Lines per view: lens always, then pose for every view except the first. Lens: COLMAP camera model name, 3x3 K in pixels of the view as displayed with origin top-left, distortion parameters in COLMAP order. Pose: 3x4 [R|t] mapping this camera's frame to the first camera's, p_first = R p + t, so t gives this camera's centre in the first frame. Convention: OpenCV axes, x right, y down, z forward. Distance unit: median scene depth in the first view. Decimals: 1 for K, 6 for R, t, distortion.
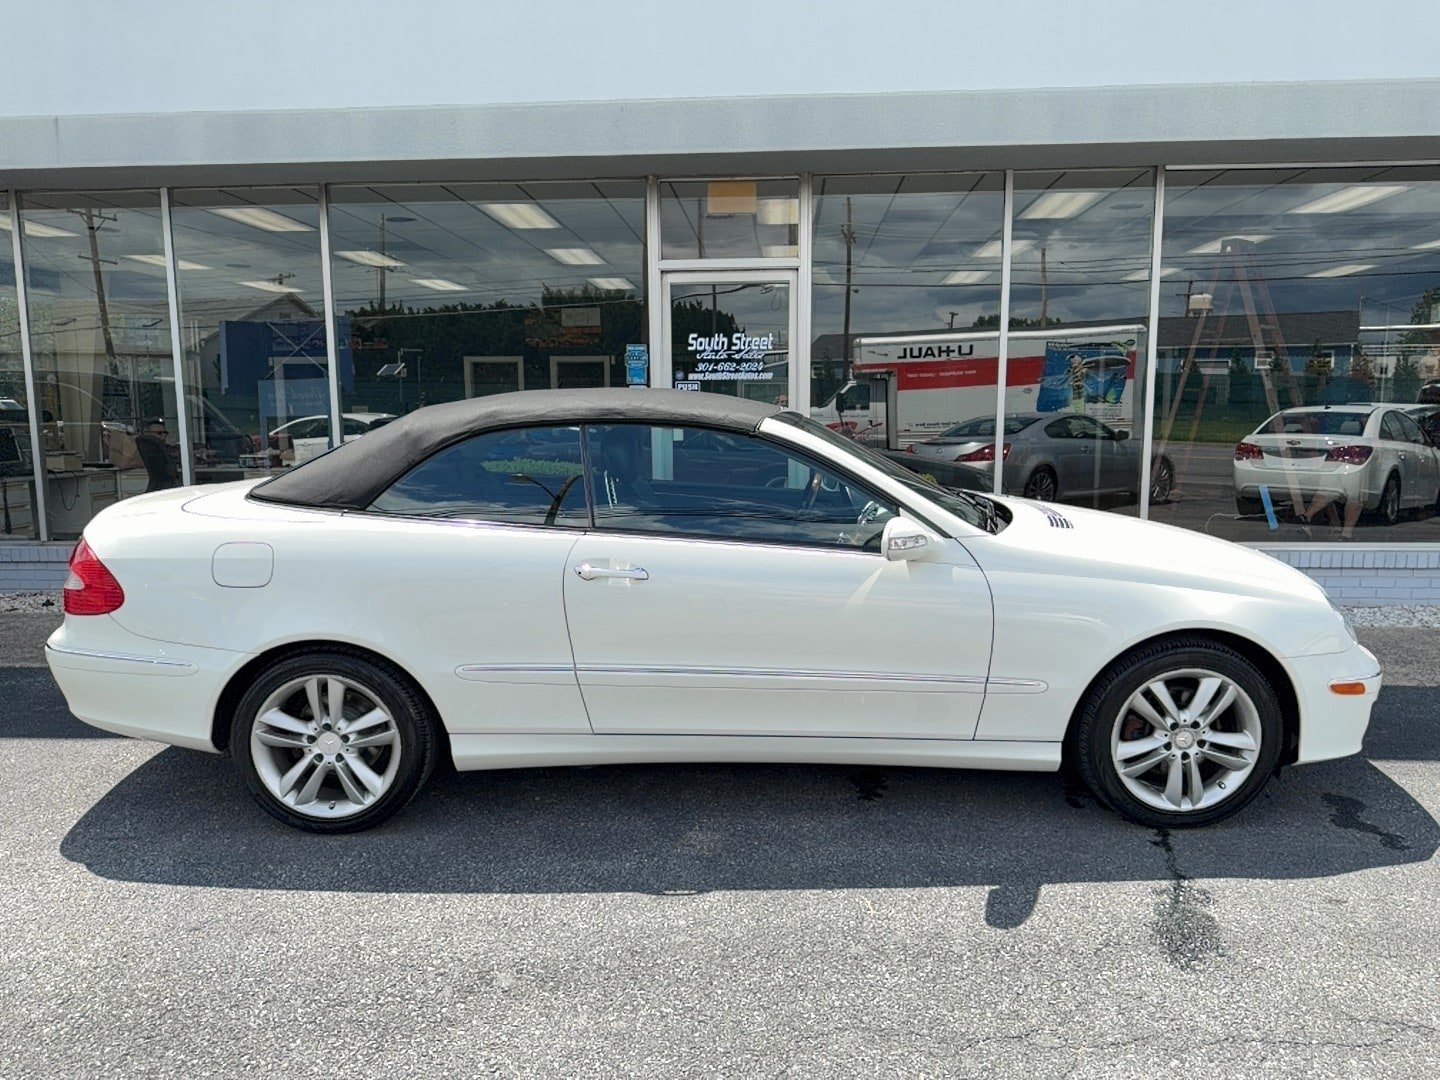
lens RADIAL K [[1018.8, 0, 718.6], [0, 1018.8, 542.4], [0, 0, 1]] dist [0.001410, -0.005175]
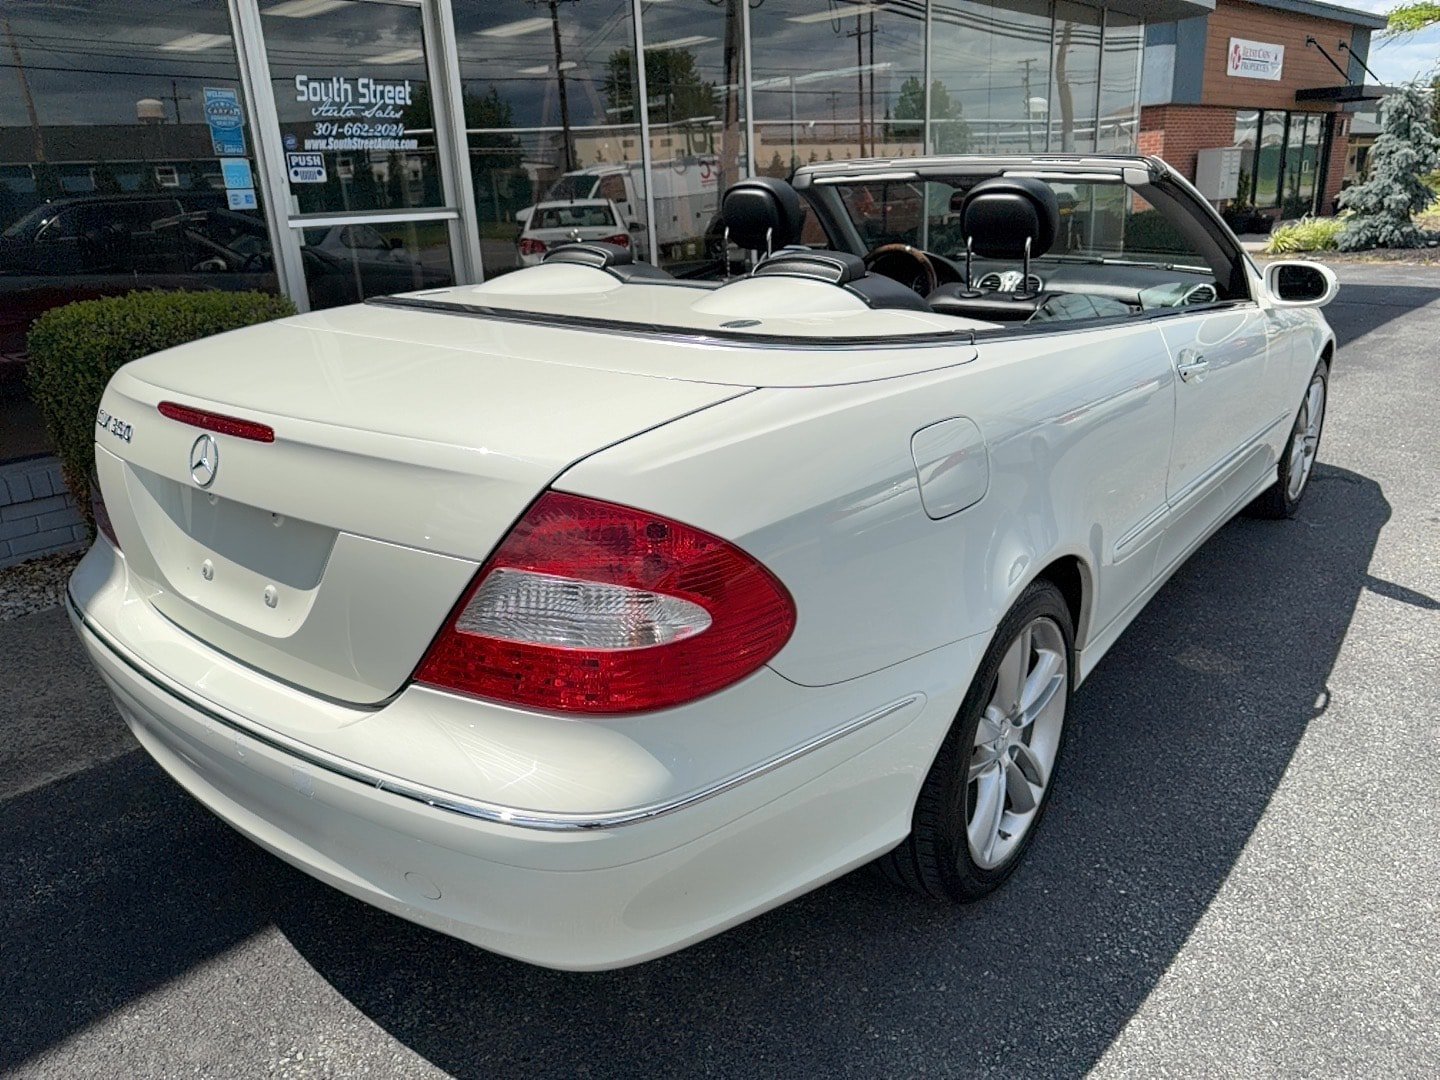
lens RADIAL K [[1034.8, 0, 736.2], [0, 1034.8, 540.7], [0, 0, 1]] dist [0.000086, -0.008223]
pose [[0.608061, -0.271781, 0.745920, -0.426719], [0.142837, 0.961696, 0.233962, -0.034377], [-0.780935, -0.035718, 0.623591, 0.364801]]
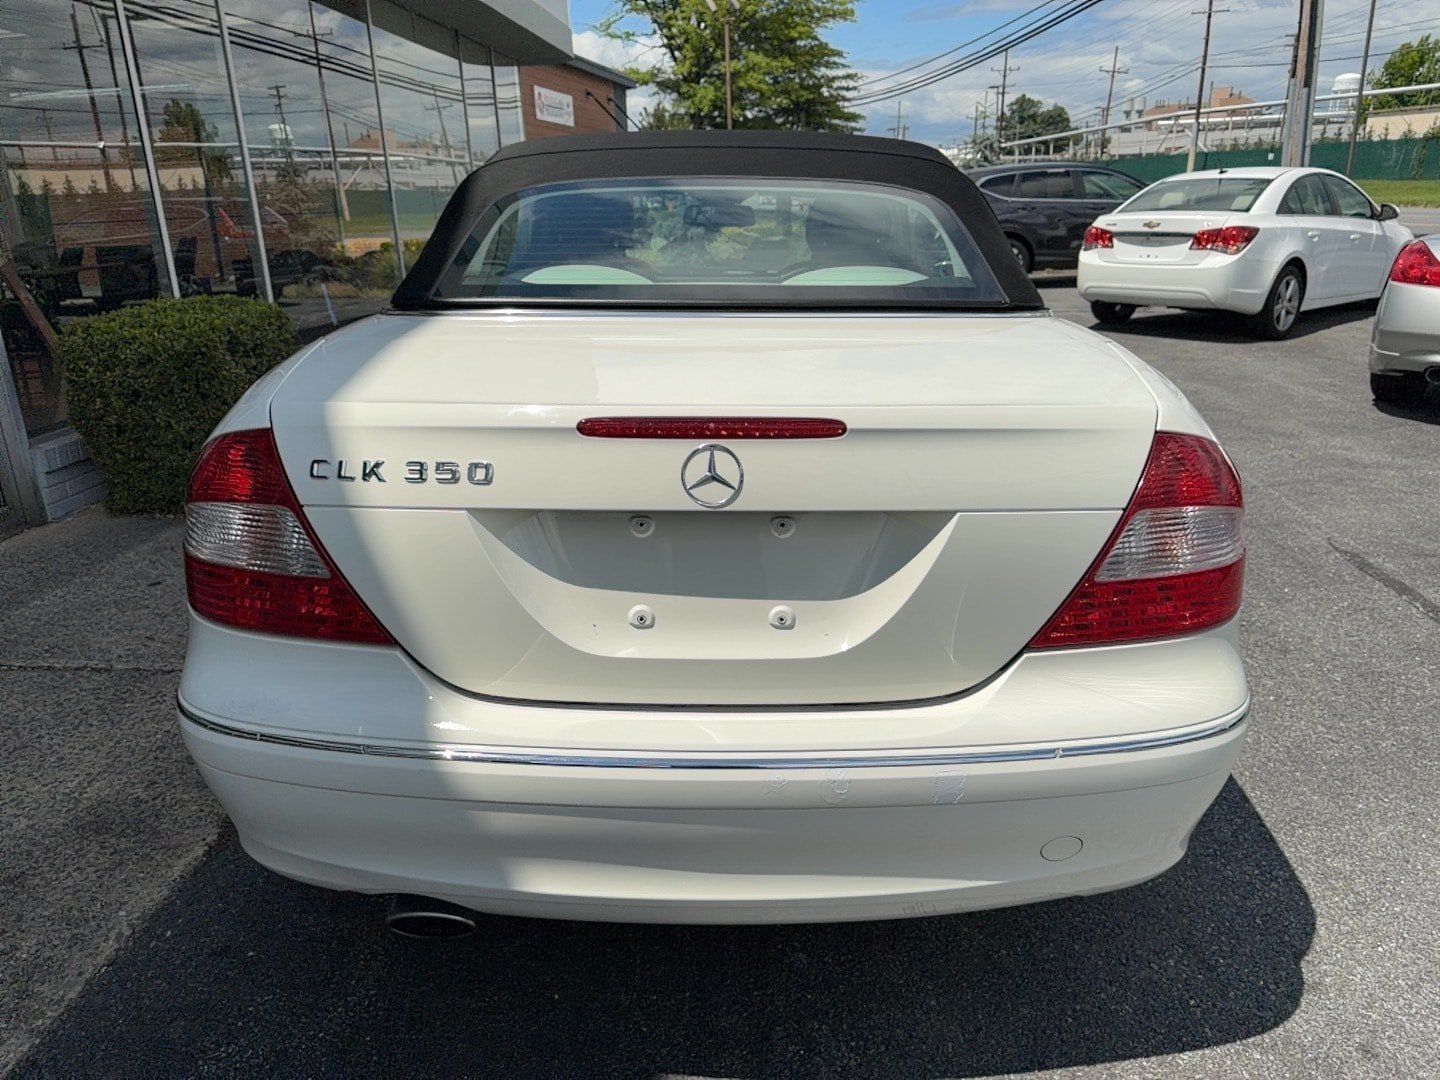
lens RADIAL K [[1016.9, 0, 716.2], [0, 1016.9, 540.2], [0, 0, 1]] dist [-0.003236, 0.000806]
pose [[0.012735, -0.312199, 0.949931, -0.504940], [0.158723, 0.938594, 0.306346, -0.060572], [-0.987241, 0.146875, 0.061506, 0.579571]]
